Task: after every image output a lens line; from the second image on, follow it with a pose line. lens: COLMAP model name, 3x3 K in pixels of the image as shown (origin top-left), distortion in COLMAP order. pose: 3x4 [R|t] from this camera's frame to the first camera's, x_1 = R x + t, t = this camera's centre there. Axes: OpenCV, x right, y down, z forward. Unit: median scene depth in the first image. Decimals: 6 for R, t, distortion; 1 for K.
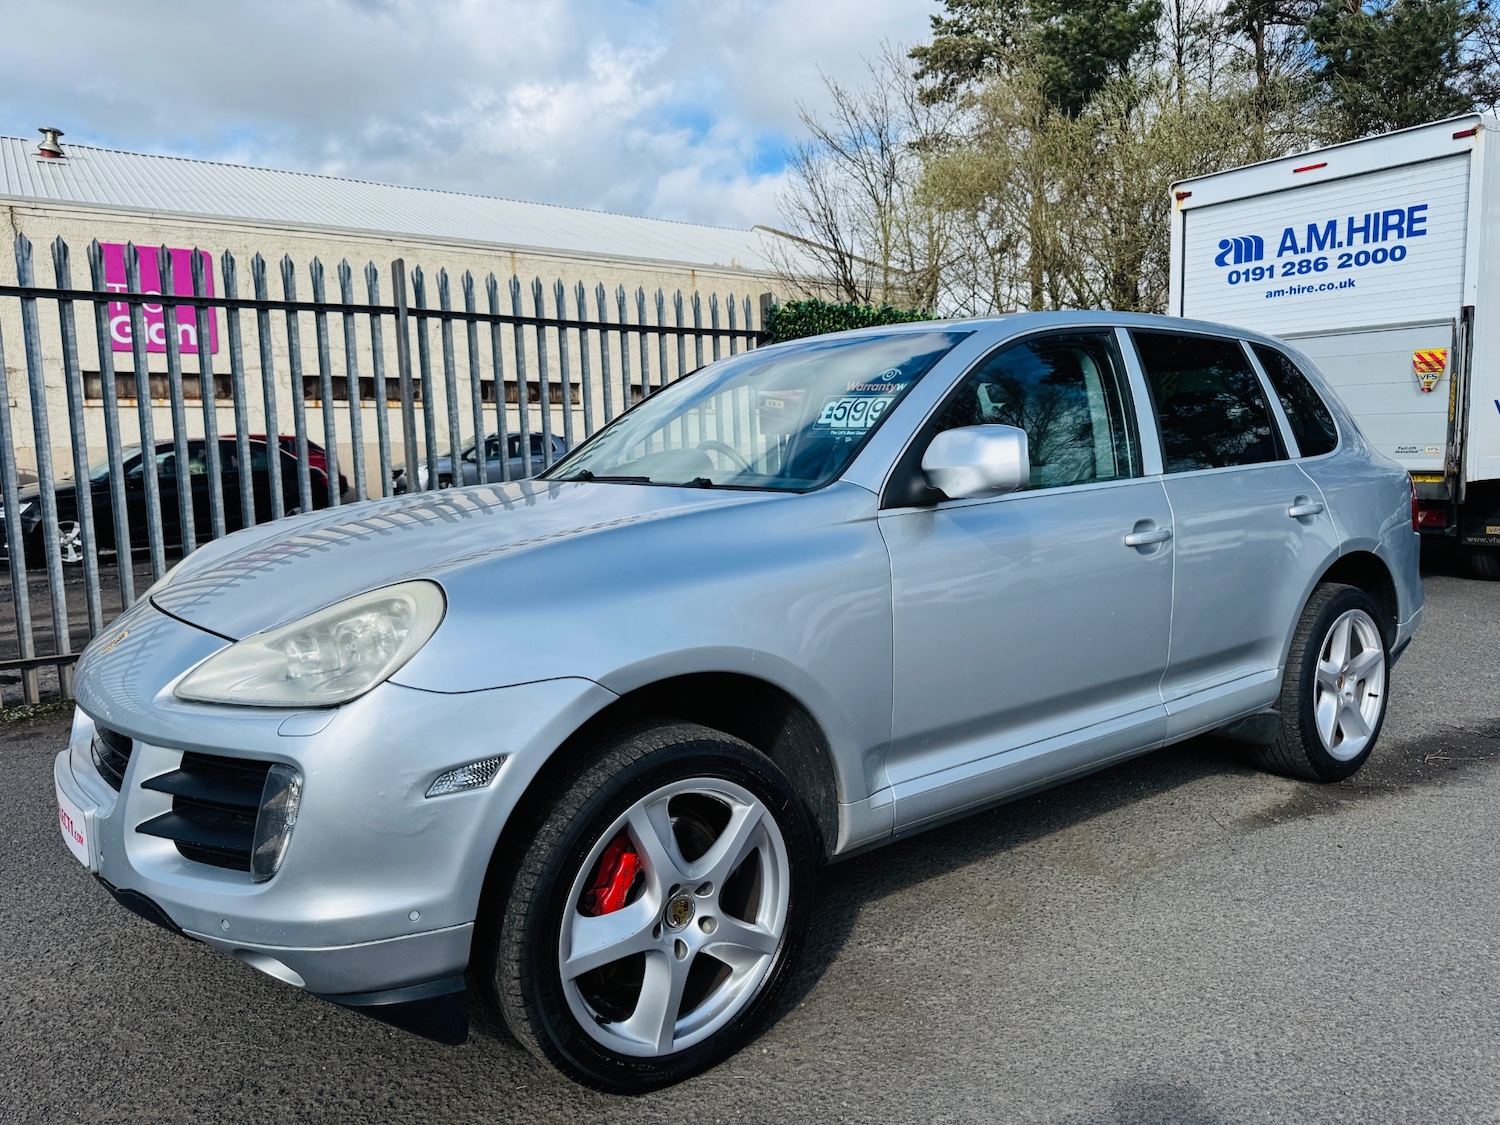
lens RADIAL K [[1069.5, 0, 773.5], [0, 1069.5, 554.1], [0, 0, 1]] dist [0.039279, -0.044713]
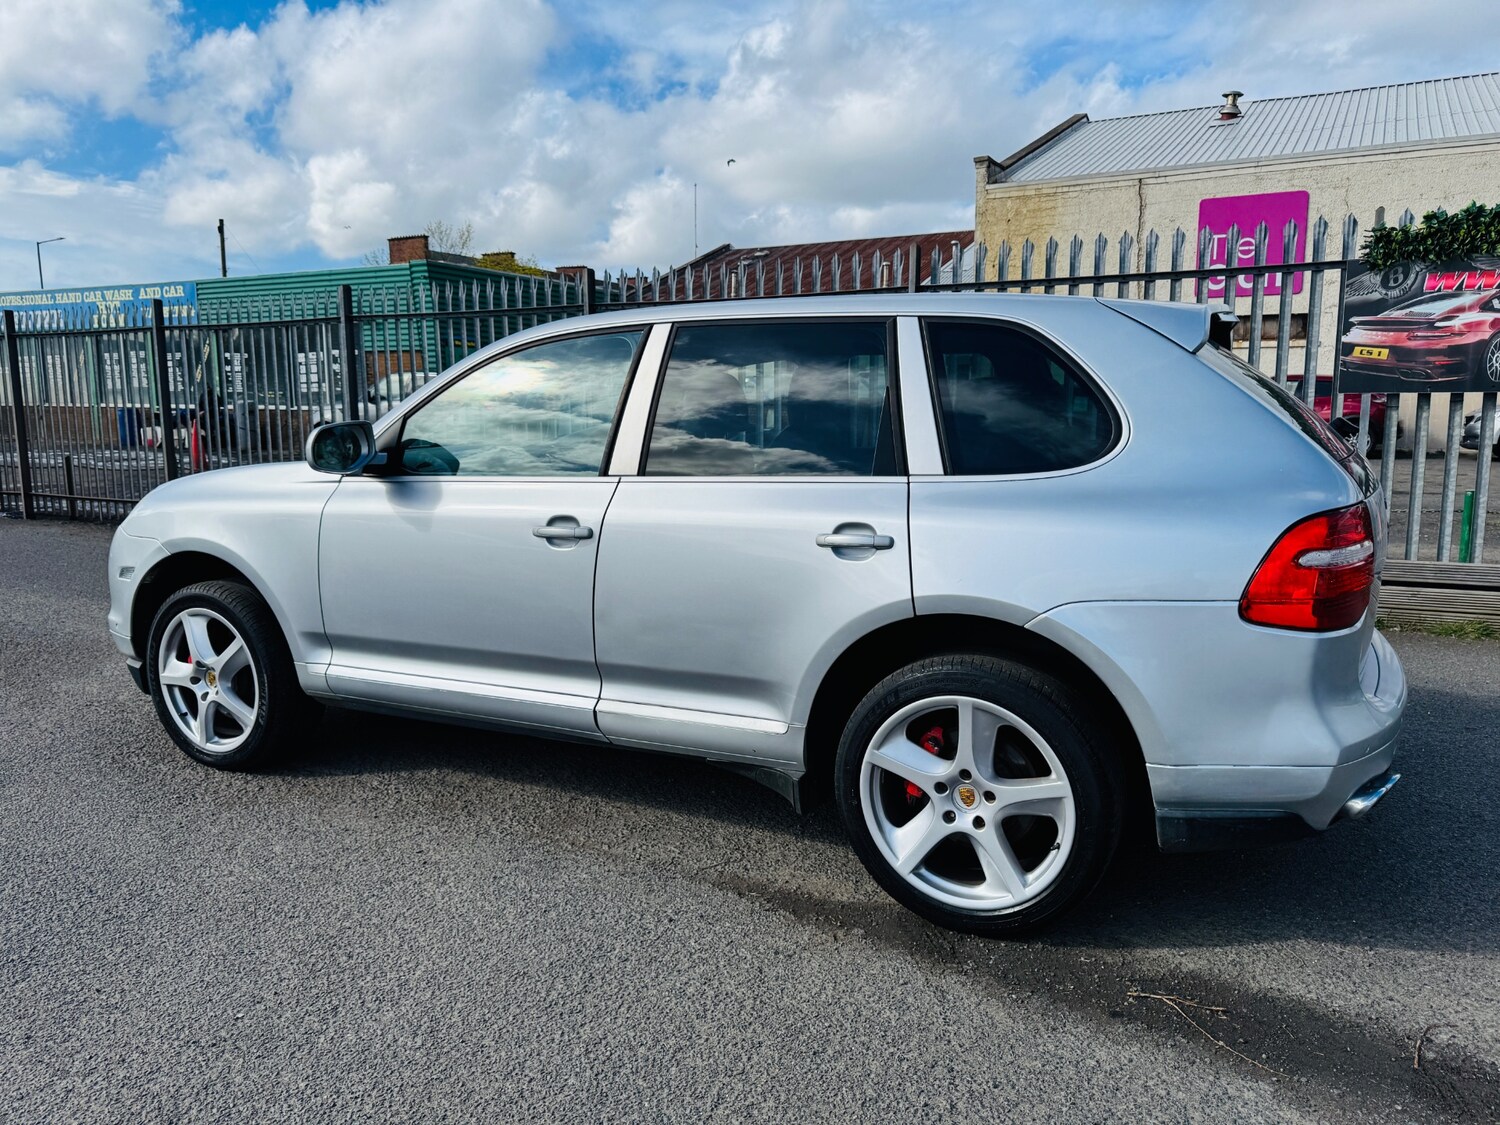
lens RADIAL K [[1069.5, 0, 744.1], [0, 1069.5, 552.2], [0, 0, 1]] dist [0.039279, -0.044713]
pose [[0.418797, 0.151205, -0.895403, 0.529123], [-0.094824, 0.987931, 0.122479, -0.054807], [0.903115, 0.033611, 0.428080, 0.279447]]
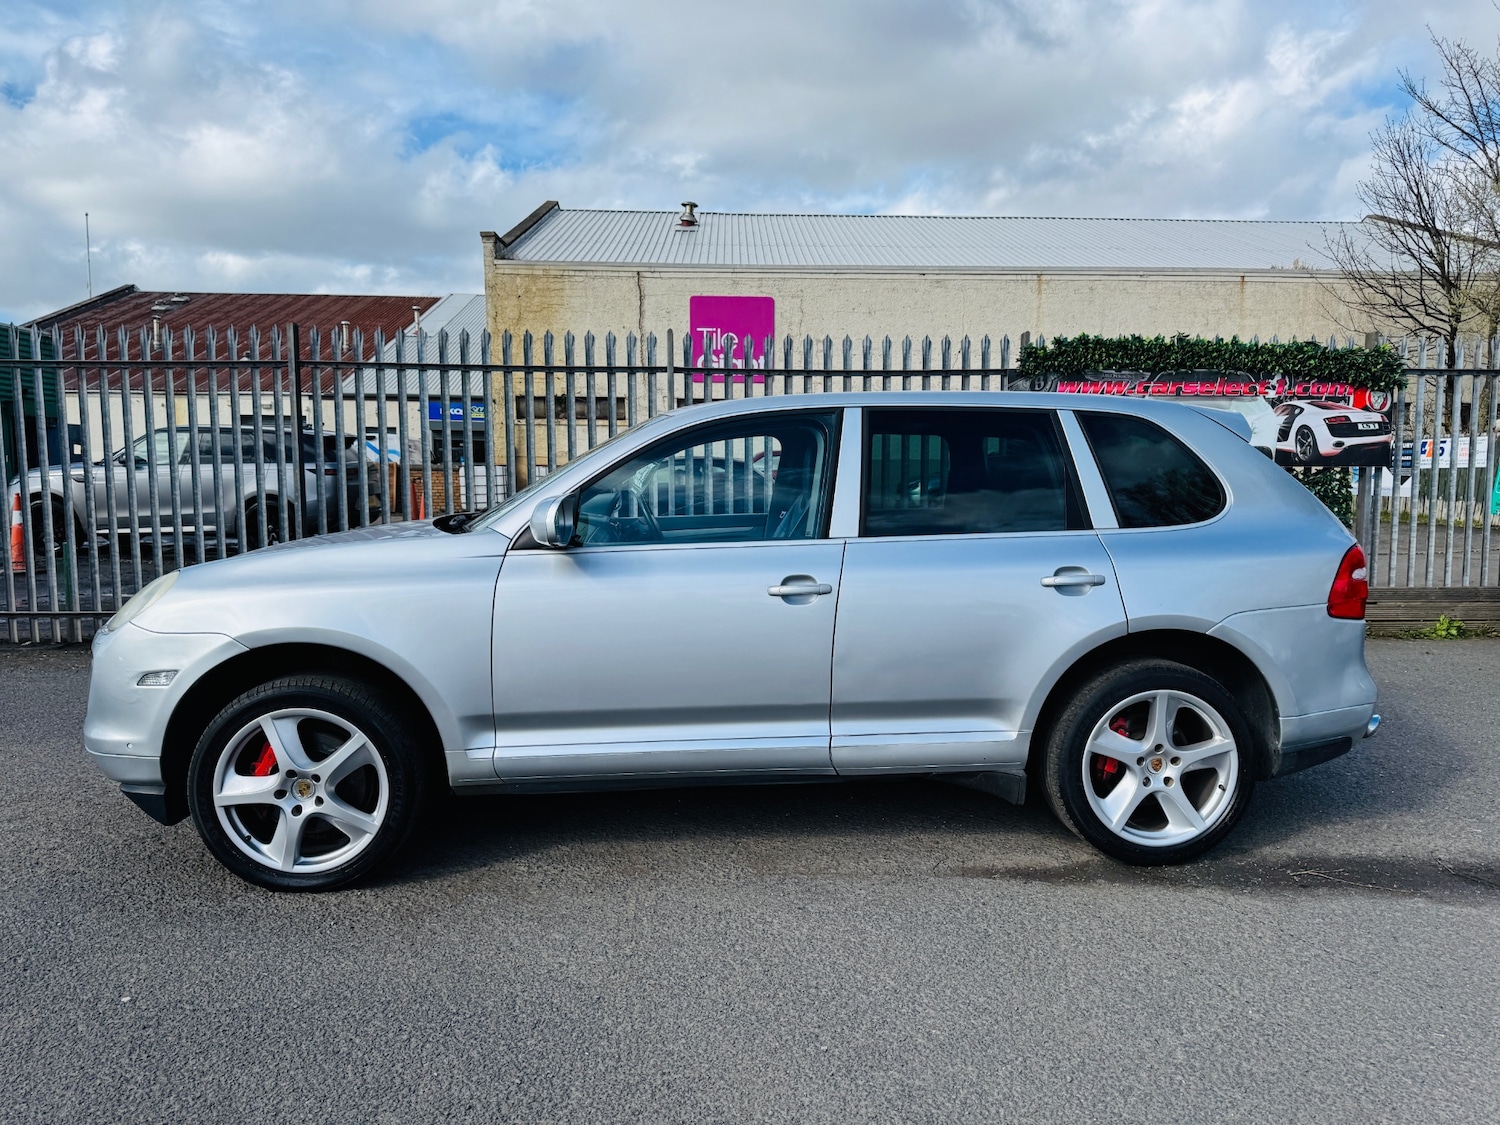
lens RADIAL K [[1069.5, 0, 767.3], [0, 1069.5, 577.8], [0, 0, 1]] dist [0.039279, -0.044713]
pose [[0.835037, 0.084968, -0.543594, 0.367836], [-0.079105, 0.996279, 0.034209, -0.025303], [0.544478, 0.014435, 0.838651, 0.005428]]
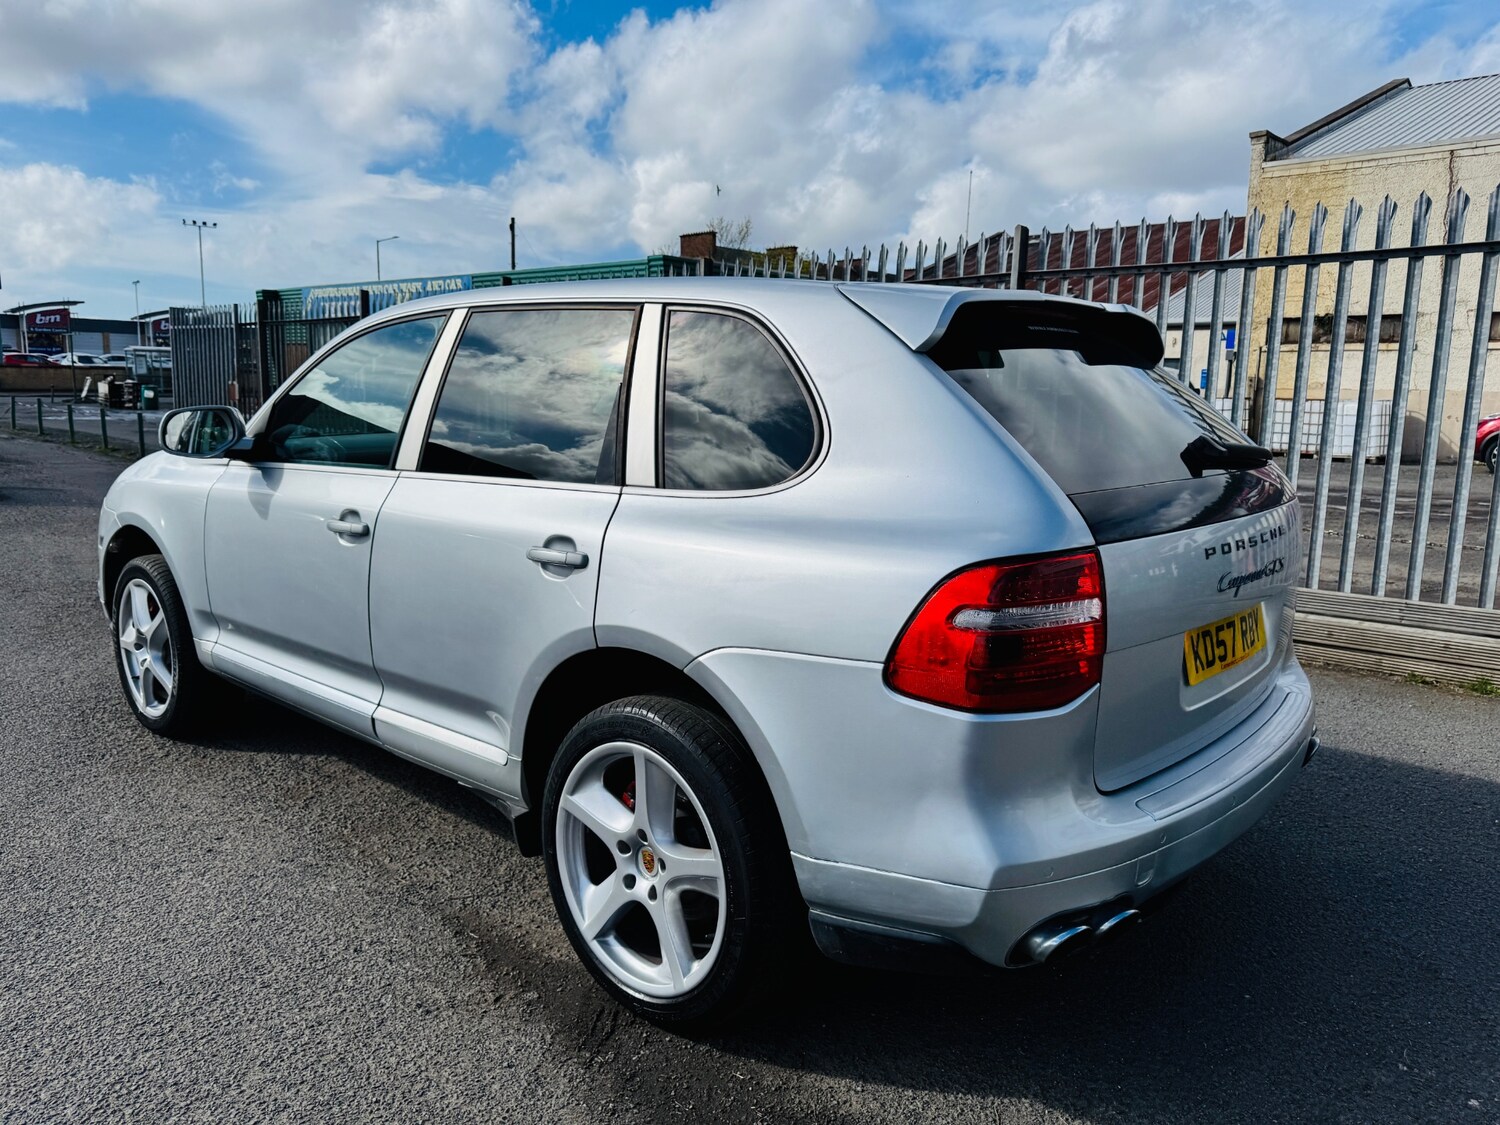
lens RADIAL K [[1069.5, 0, 747.8], [0, 1069.5, 552.9], [0, 0, 1]] dist [0.039279, -0.044713]
pose [[0.169060, 0.175929, -0.969777, 0.539767], [-0.119827, 0.980310, 0.156951, -0.075323], [0.978295, 0.089671, 0.186812, 0.459575]]
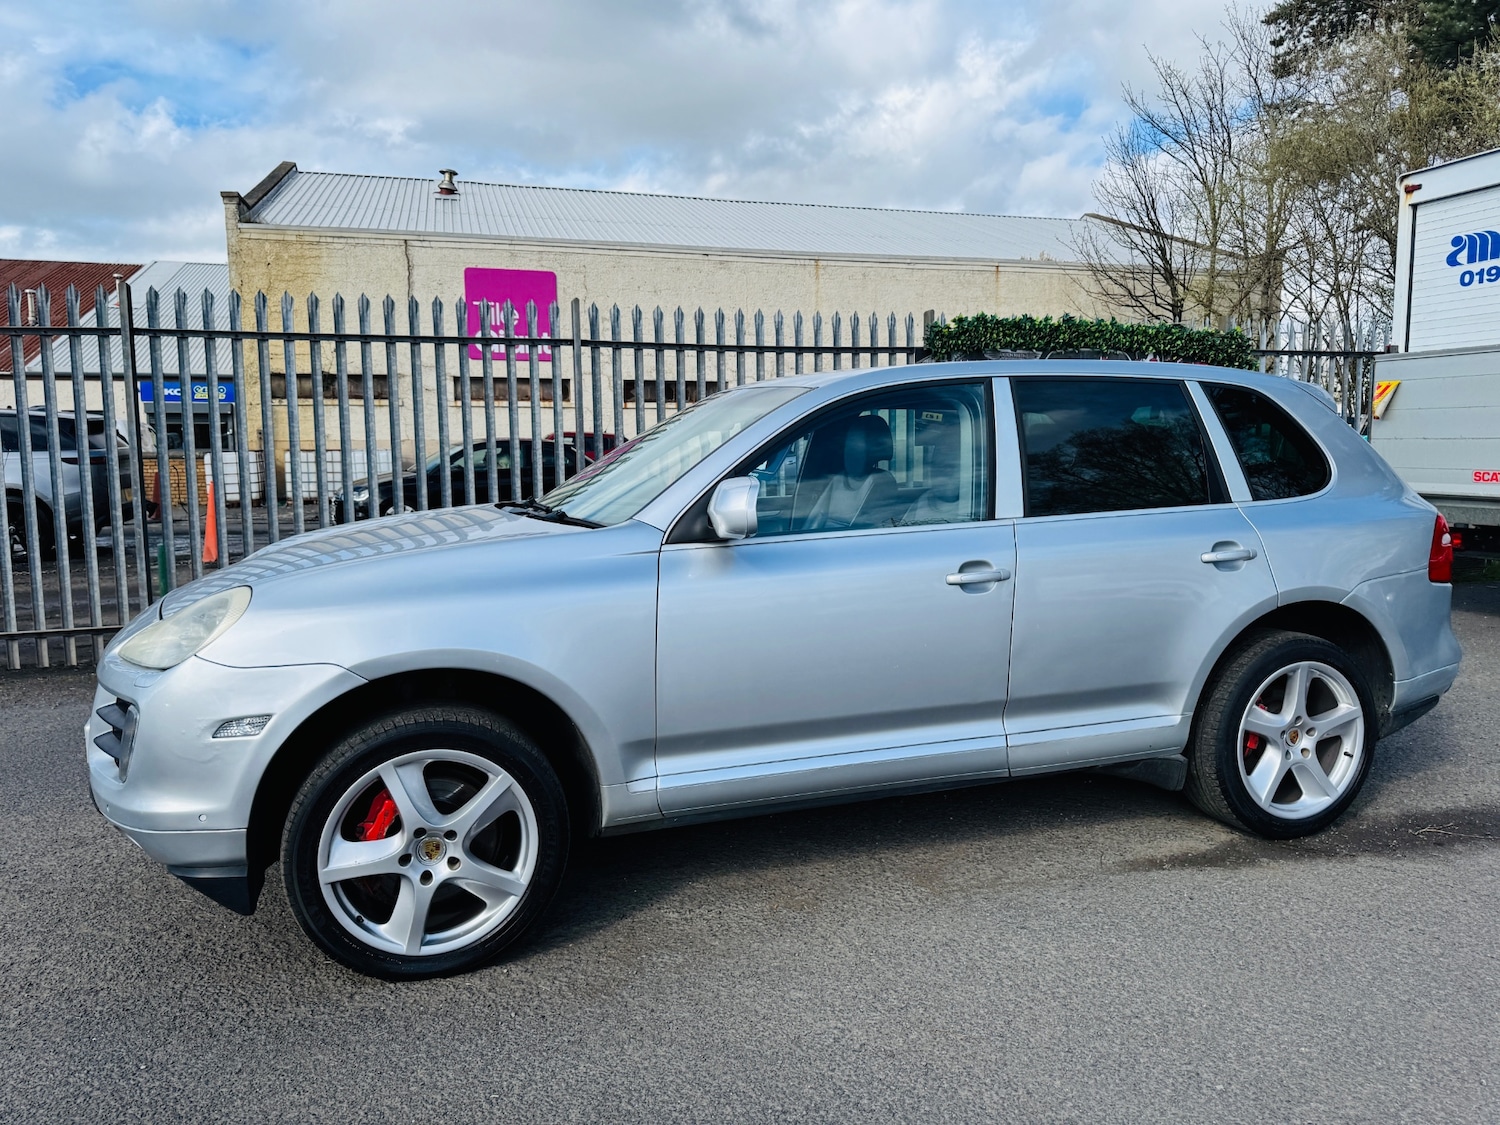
lens RADIAL K [[1069.5, 0, 765.0], [0, 1069.5, 556.5], [0, 0, 1]] dist [0.039279, -0.044713]
pose [[0.944833, 0.050058, -0.323705, 0.190552], [-0.047387, 0.998746, 0.016135, -0.016759], [0.324107, 0.000095, 0.946020, -0.027127]]
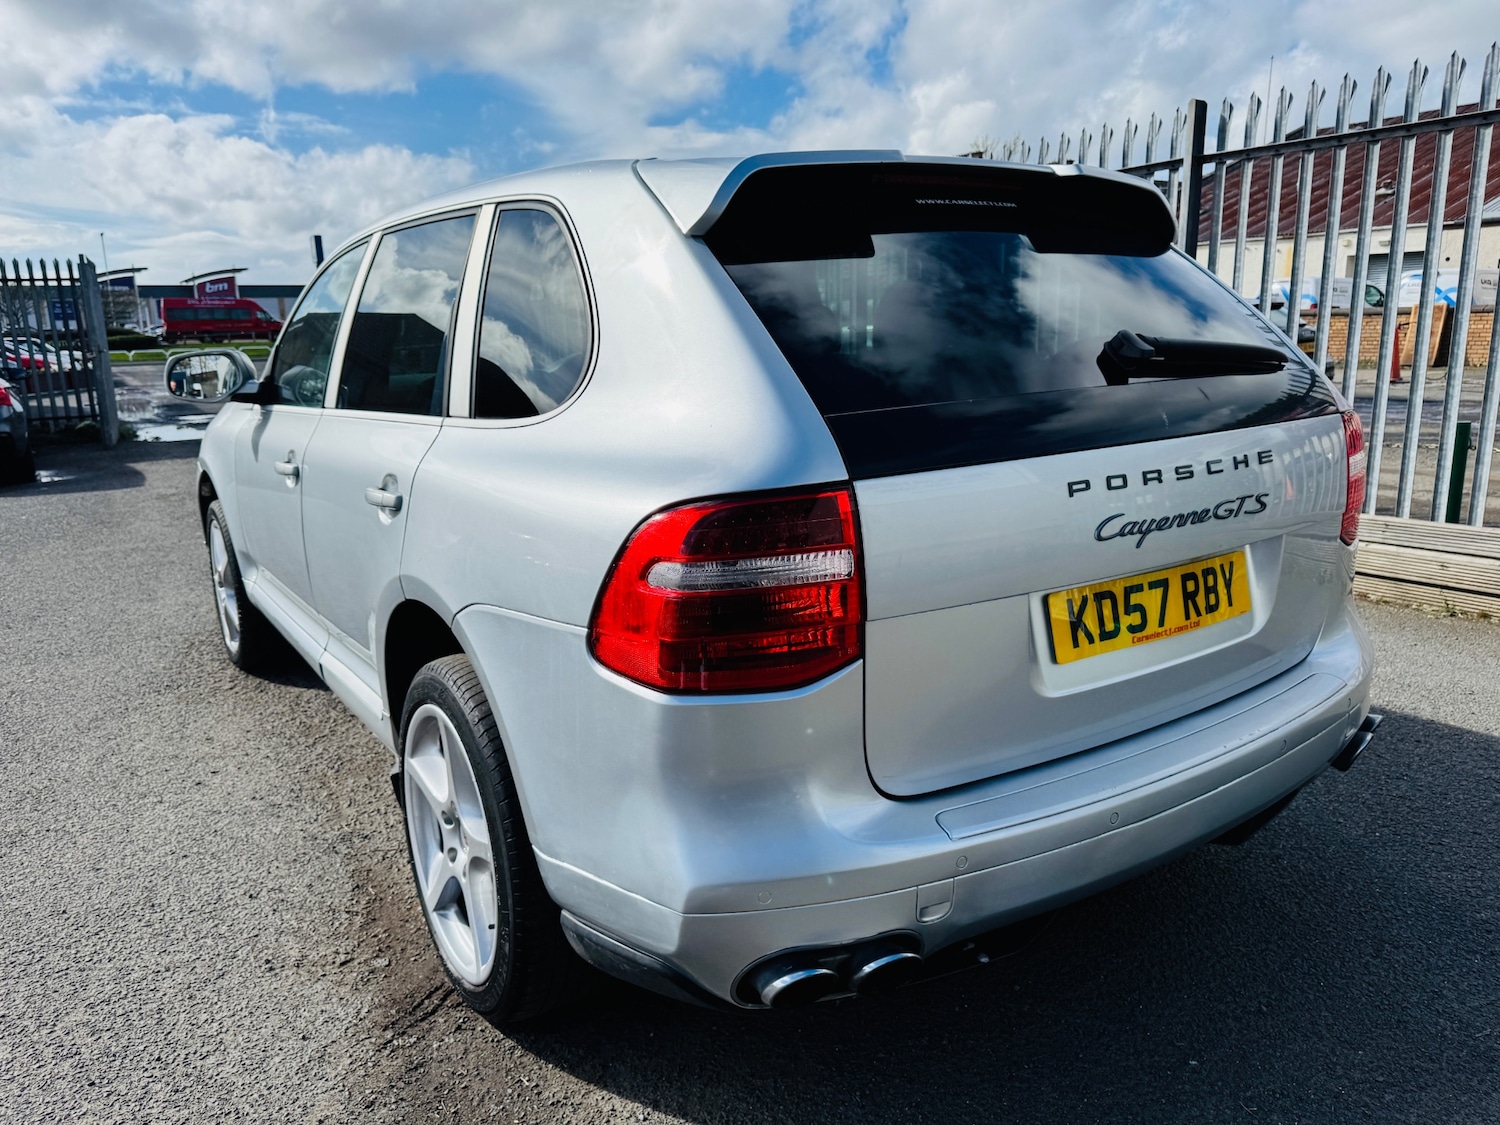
lens RADIAL K [[1069.5, 0, 738.6], [0, 1069.5, 568.9], [0, 0, 1]] dist [0.039279, -0.044713]
pose [[-0.086021, 0.243606, -0.966052, 0.499637], [-0.069637, 0.965805, 0.249744, -0.077999], [0.993857, 0.088756, -0.066115, 0.576315]]
